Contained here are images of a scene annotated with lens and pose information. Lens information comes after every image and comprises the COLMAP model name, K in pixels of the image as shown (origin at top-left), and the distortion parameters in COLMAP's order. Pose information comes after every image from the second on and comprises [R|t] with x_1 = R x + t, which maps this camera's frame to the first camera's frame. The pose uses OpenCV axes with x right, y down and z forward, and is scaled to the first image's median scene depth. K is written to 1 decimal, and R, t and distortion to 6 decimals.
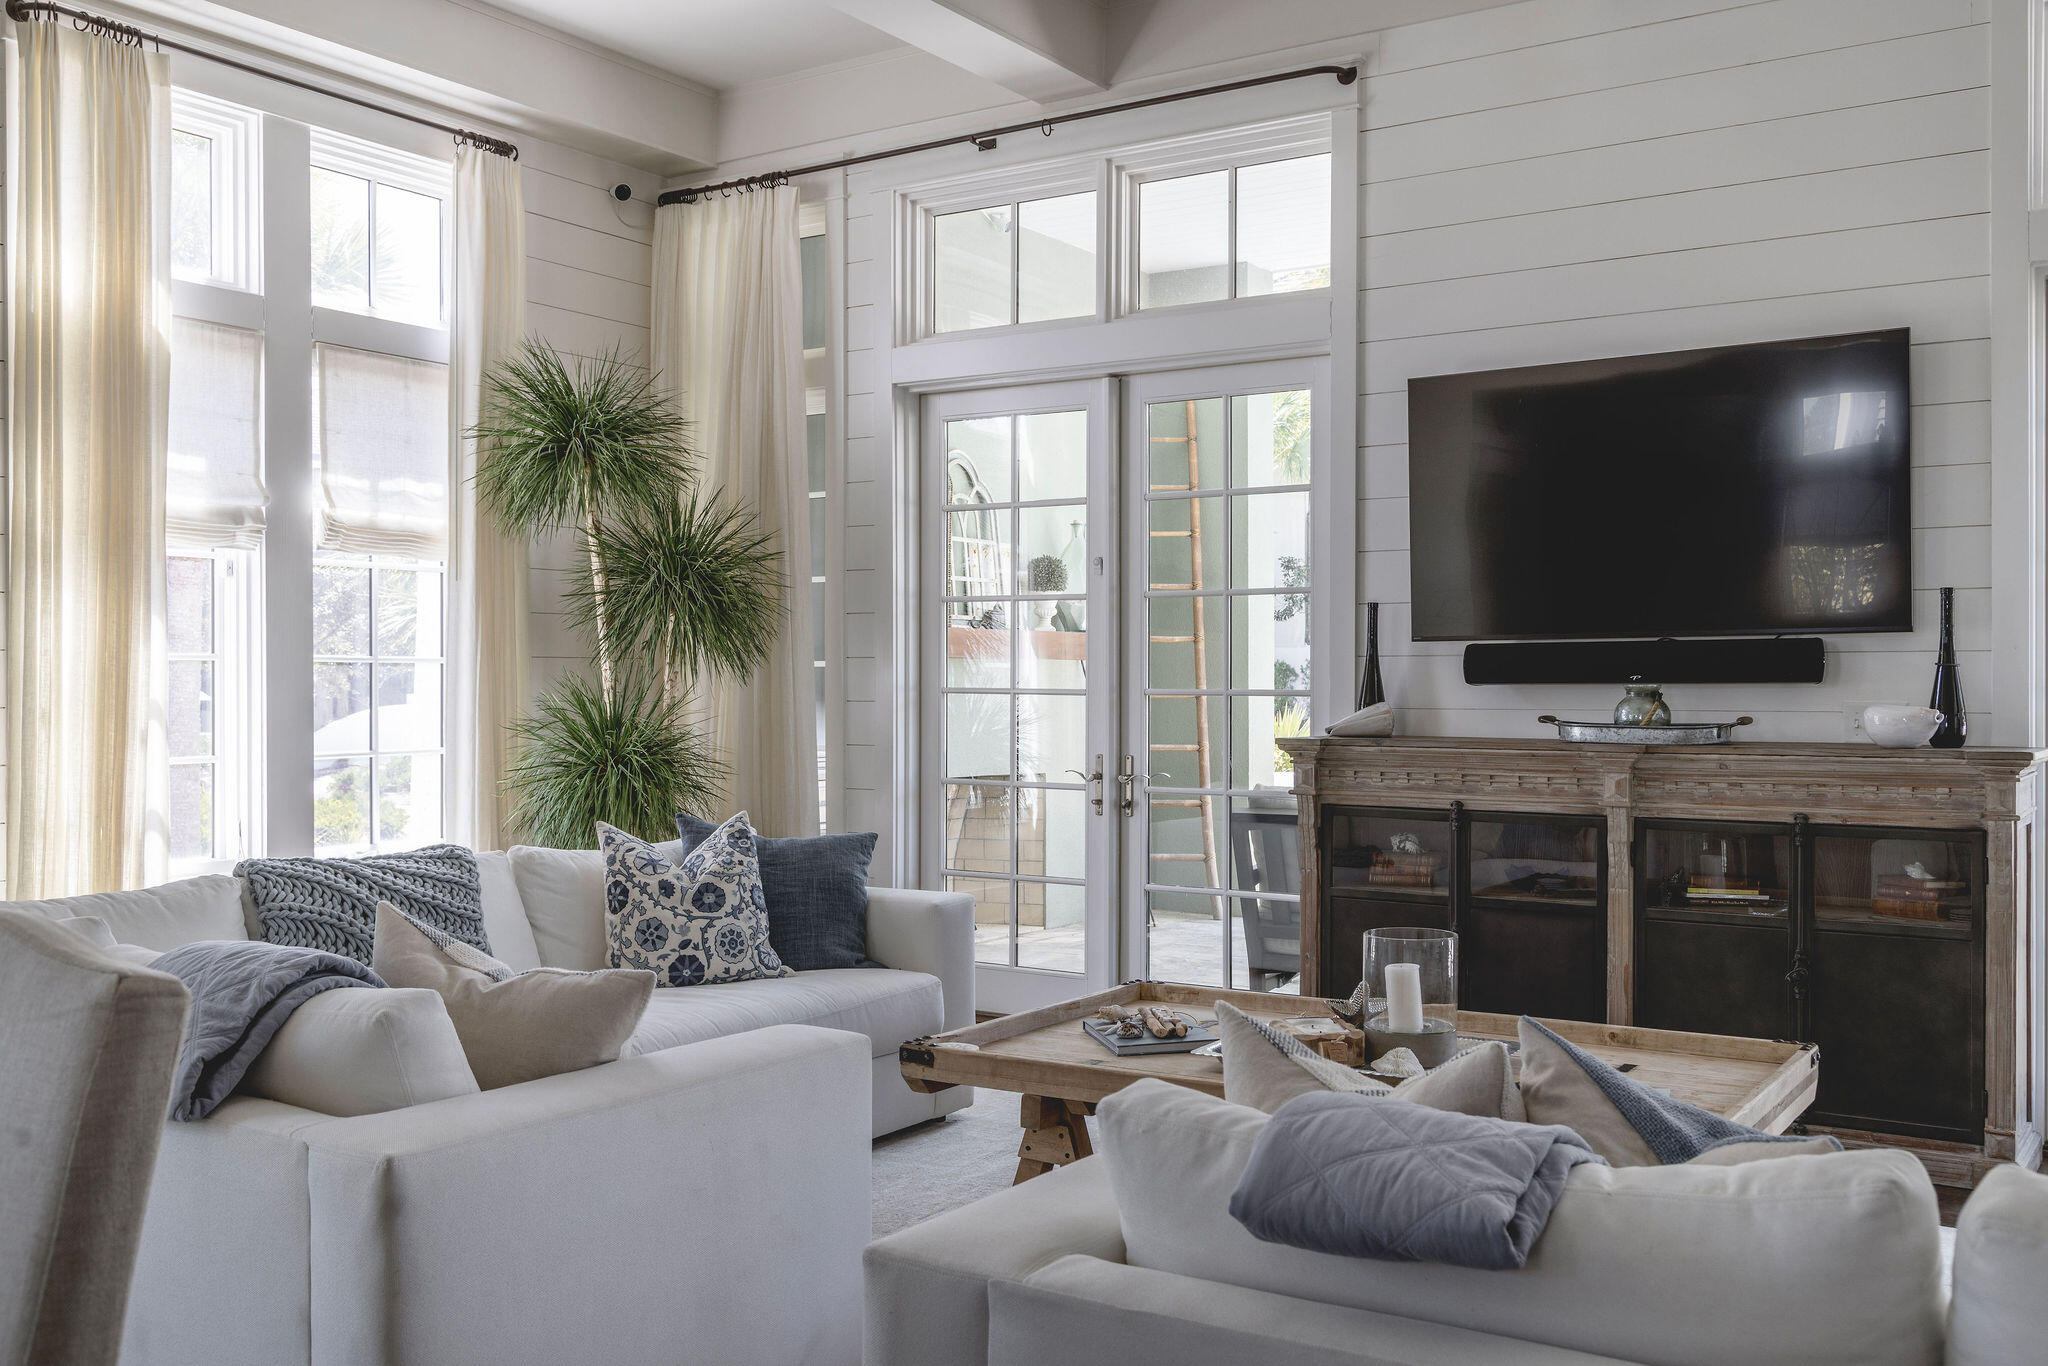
lens RADIAL K [[1901.9, 0, 1024.0], [0, 1901.9, 683.0], [0, 0, 1]] dist [0.021623, -0.009933]
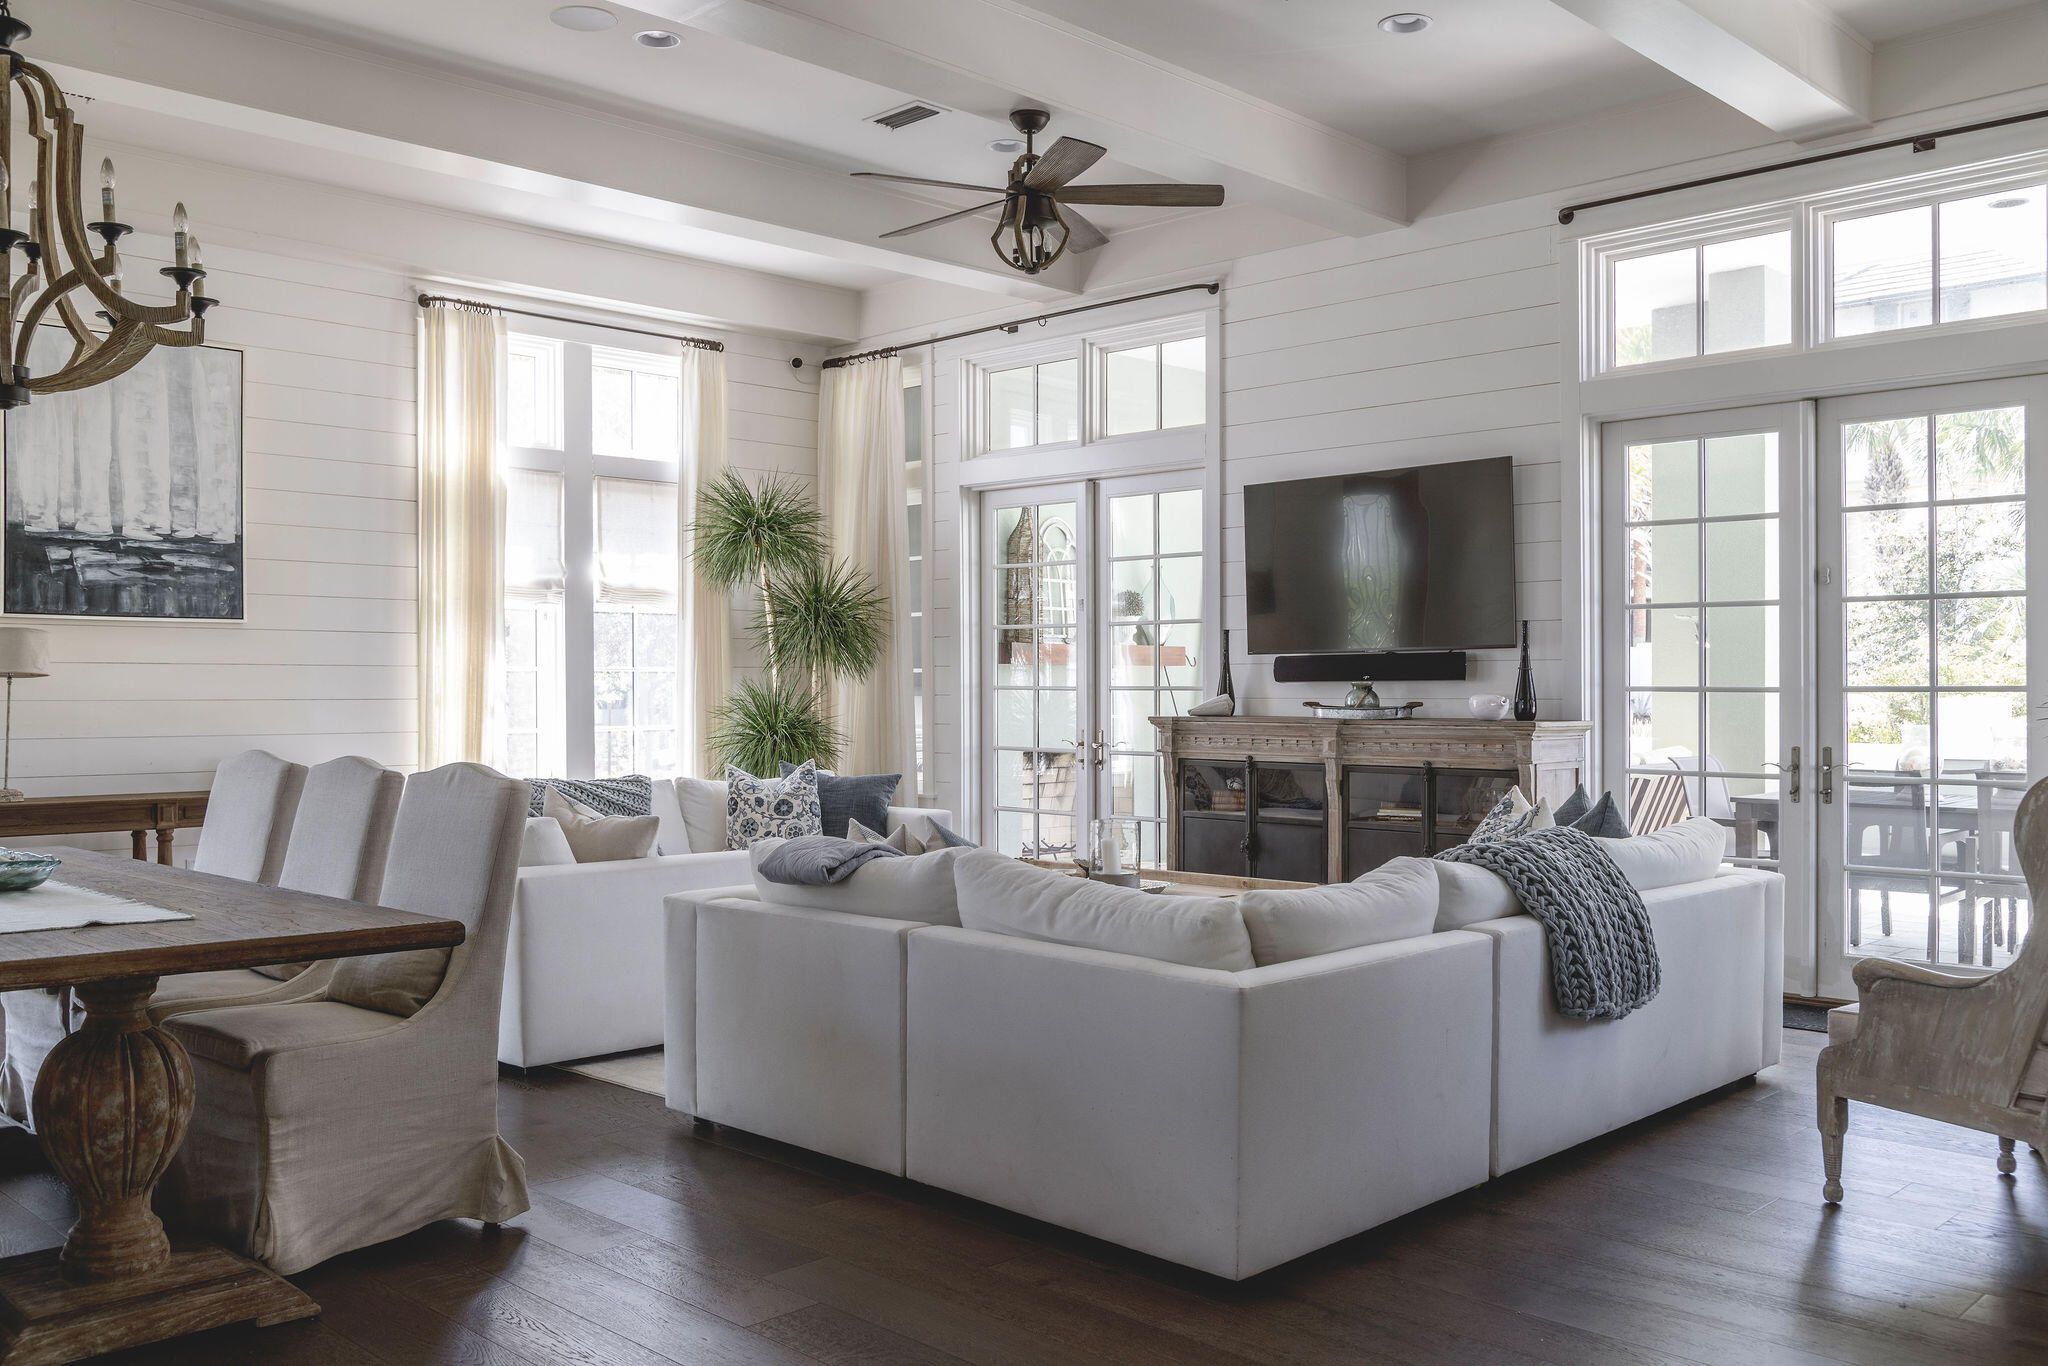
lens RADIAL K [[1785.6, 0, 1024.0], [0, 1785.6, 683.0], [0, 0, 1]] dist [-0.009244, -0.004933]
pose [[0.980502, -0.003732, -0.196472, 0.300062], [0.003499, 0.999993, -0.001535, 0.002686], [0.196477, 0.000818, 0.980508, -0.444311]]
